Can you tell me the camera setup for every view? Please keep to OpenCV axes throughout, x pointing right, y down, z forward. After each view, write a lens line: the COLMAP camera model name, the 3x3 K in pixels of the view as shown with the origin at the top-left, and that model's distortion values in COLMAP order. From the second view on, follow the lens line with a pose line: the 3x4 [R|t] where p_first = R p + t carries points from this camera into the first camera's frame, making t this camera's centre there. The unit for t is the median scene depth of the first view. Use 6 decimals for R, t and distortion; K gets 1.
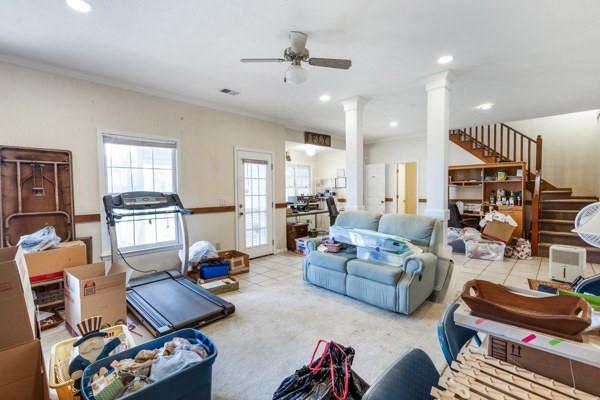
lens RADIAL K [[267.6, 0, 303.8], [0, 267.6, 197.7], [0, 0, 1]] dist [-0.002795, -0.000427]
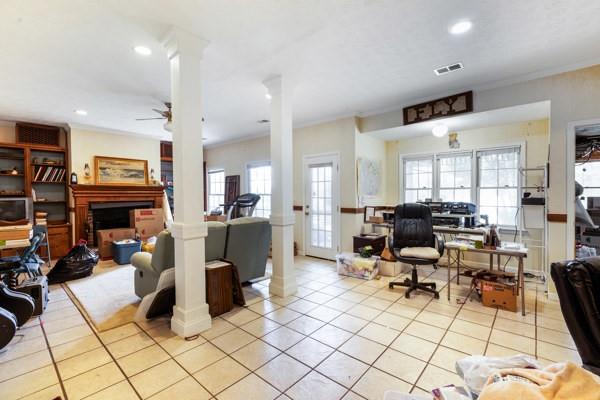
lens RADIAL K [[267.6, 0, 303.8], [0, 267.6, 197.7], [0, 0, 1]] dist [-0.002795, -0.000427]
pose [[0.039918, 0.031859, -0.998695, 0.851424], [-0.021475, 0.999288, 0.031019, -0.039804], [0.998972, 0.020209, 0.040574, 0.890325]]
